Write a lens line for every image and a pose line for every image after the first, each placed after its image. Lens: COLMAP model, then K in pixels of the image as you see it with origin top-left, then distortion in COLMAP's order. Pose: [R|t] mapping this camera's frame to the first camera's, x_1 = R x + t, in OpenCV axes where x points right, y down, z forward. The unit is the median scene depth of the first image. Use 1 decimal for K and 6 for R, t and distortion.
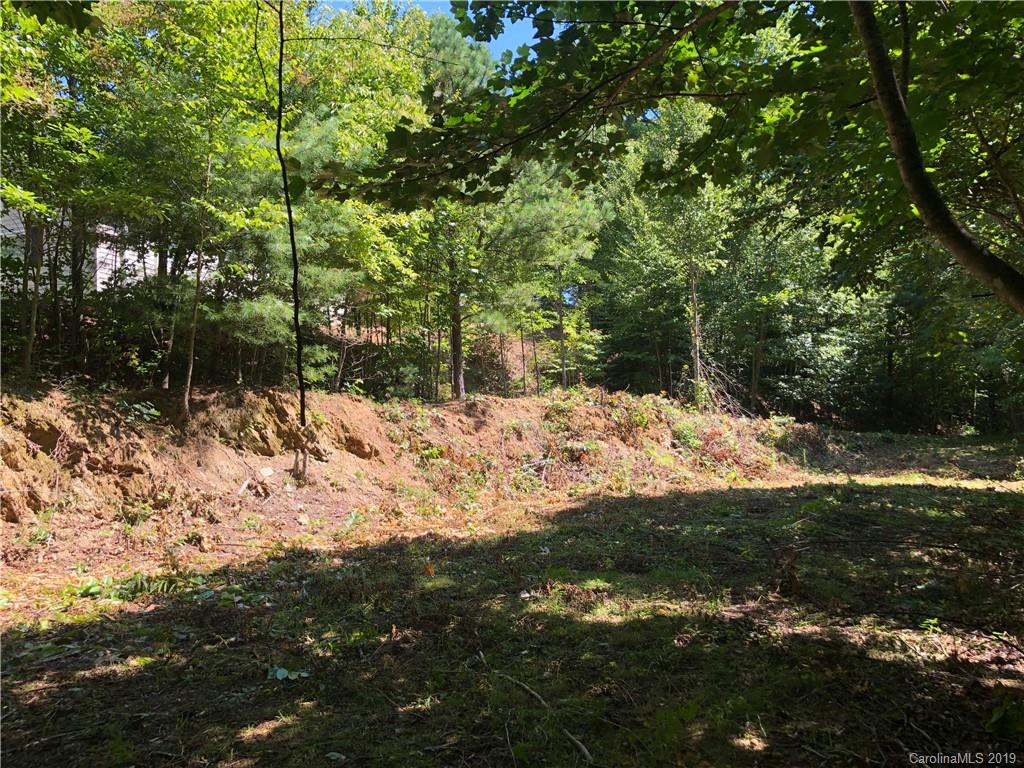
lens RADIAL K [[840.7, 0, 513.9], [0, 840.7, 381.9], [0, 0, 1]] dist [0.010934, -0.002227]
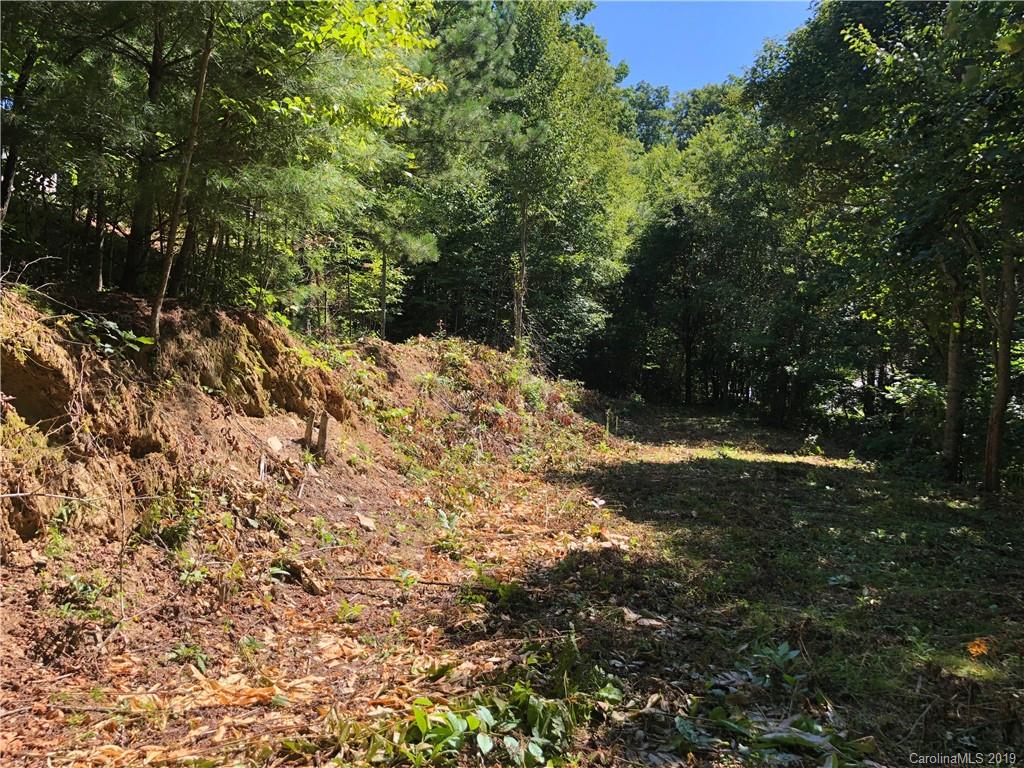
lens RADIAL K [[840.7, 0, 510.9], [0, 840.7, 388.3], [0, 0, 1]] dist [0.010934, -0.002227]
pose [[0.893177, 0.061730, 0.445449, -0.404441], [-0.093815, 0.994317, 0.050317, 0.016213], [-0.439811, -0.086732, 0.893892, 0.347628]]
